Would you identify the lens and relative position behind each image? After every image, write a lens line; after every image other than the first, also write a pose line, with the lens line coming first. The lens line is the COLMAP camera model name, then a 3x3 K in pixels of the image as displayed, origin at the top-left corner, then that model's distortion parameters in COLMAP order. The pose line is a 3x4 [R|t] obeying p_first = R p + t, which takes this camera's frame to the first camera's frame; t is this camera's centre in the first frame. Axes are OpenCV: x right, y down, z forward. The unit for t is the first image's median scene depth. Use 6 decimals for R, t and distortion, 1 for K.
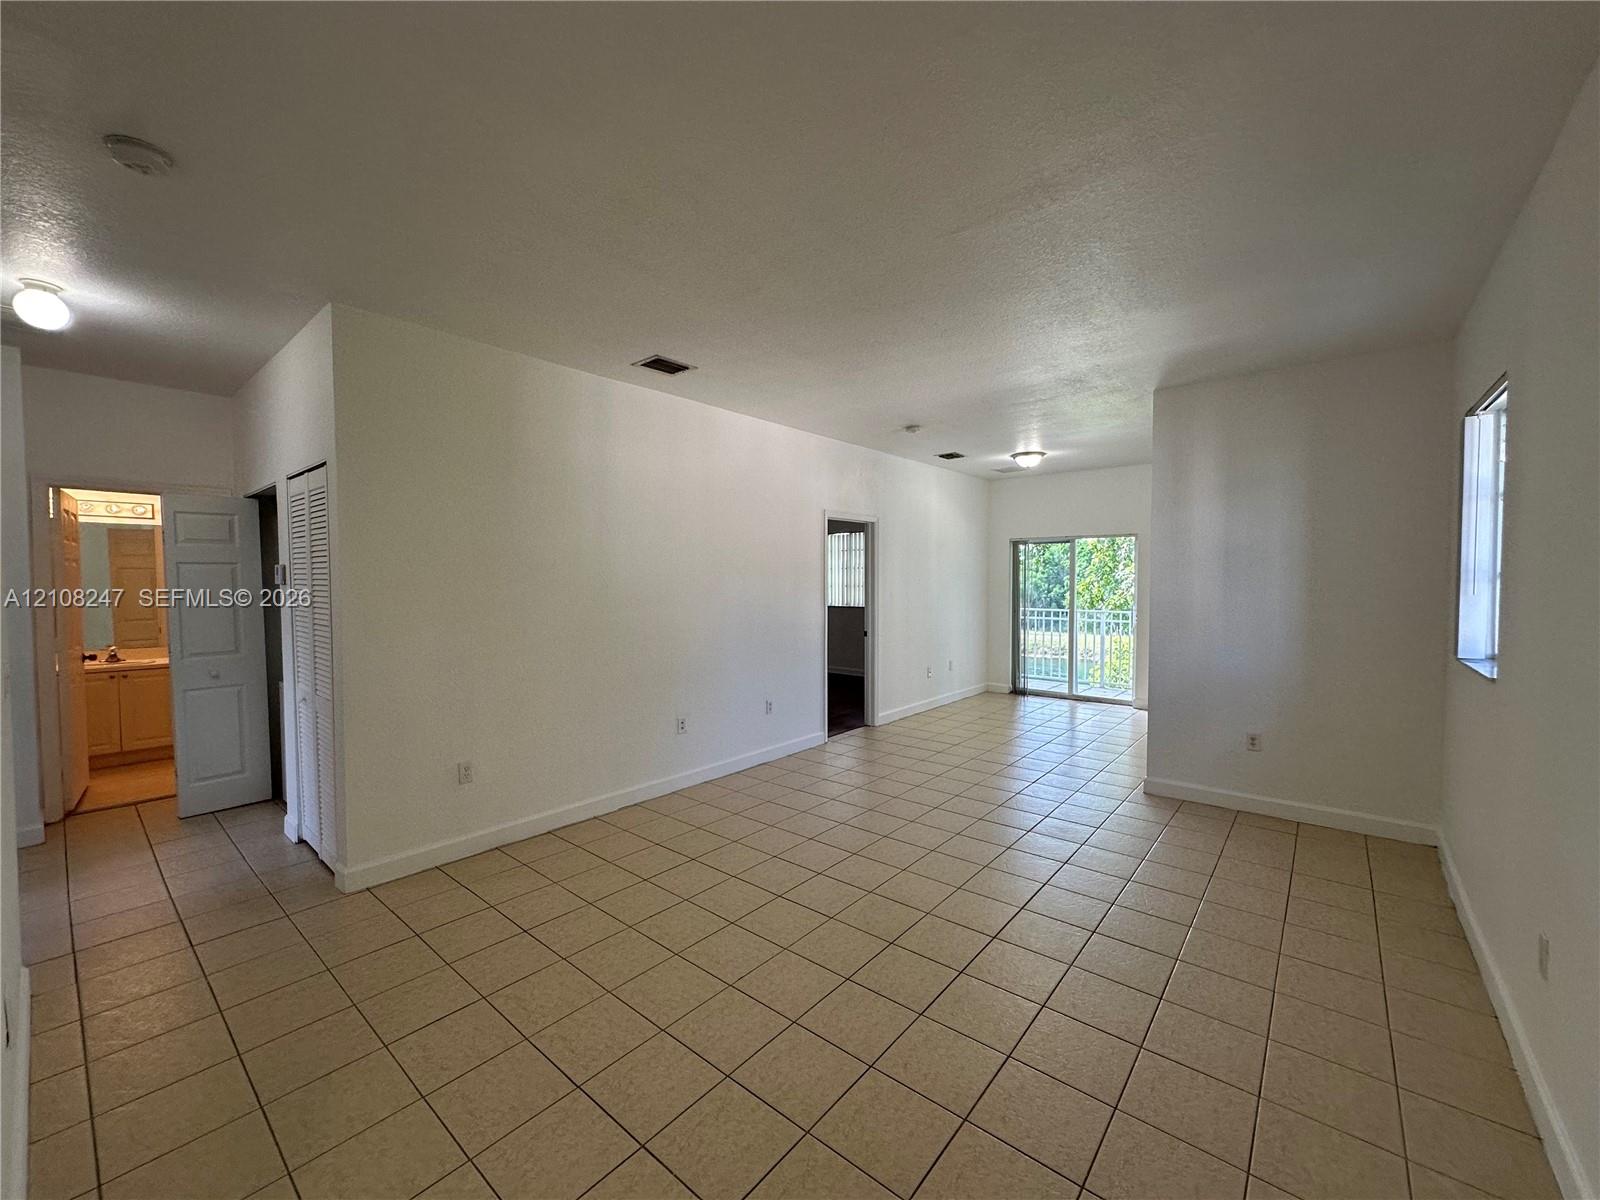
lens RADIAL K [[637.6, 0, 798.7], [0, 637.6, 603.3], [0, 0, 1]] dist [0.000851, 0.000063]
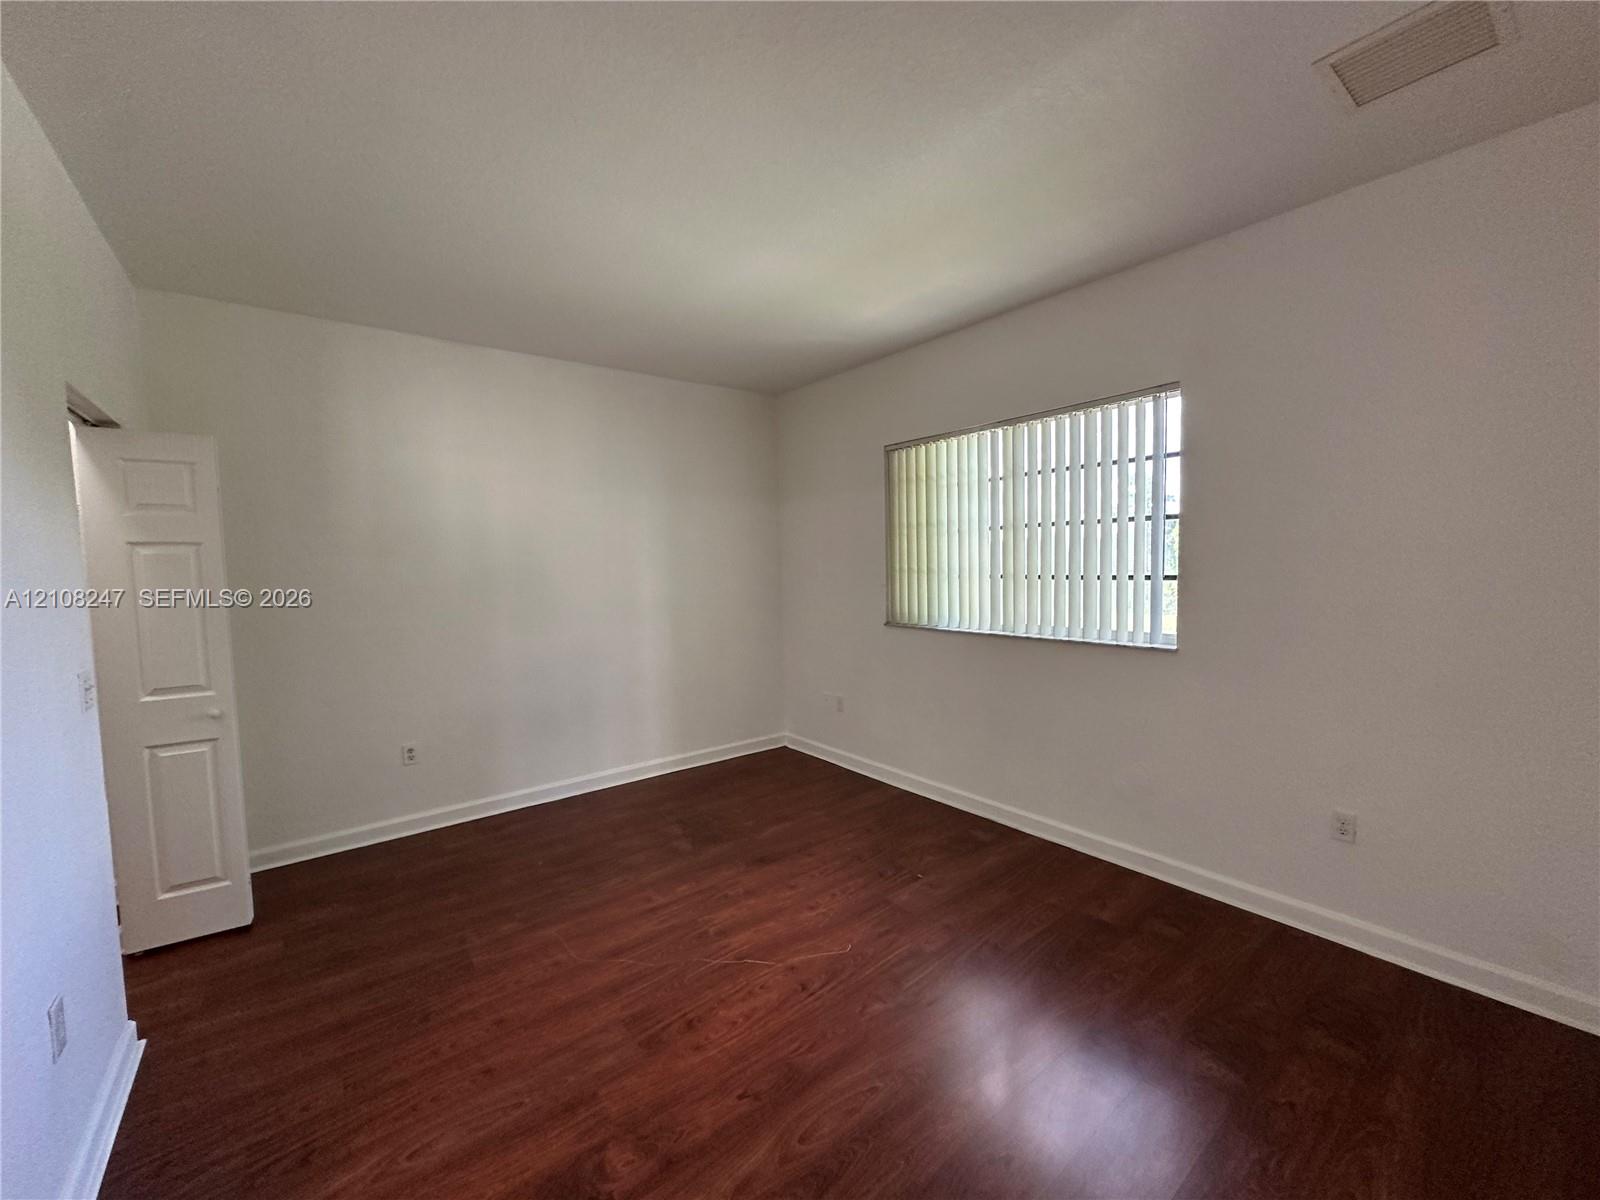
lens RADIAL K [[637.6, 0, 801.1], [0, 637.6, 600.8], [0, 0, 1]] dist [0.000851, 0.000063]
pose [[0.977736, 0.003211, -0.209814, 0.038746], [0.003506, 0.999493, 0.031632, -0.024882], [0.209809, -0.031664, 0.977230, 0.621871]]
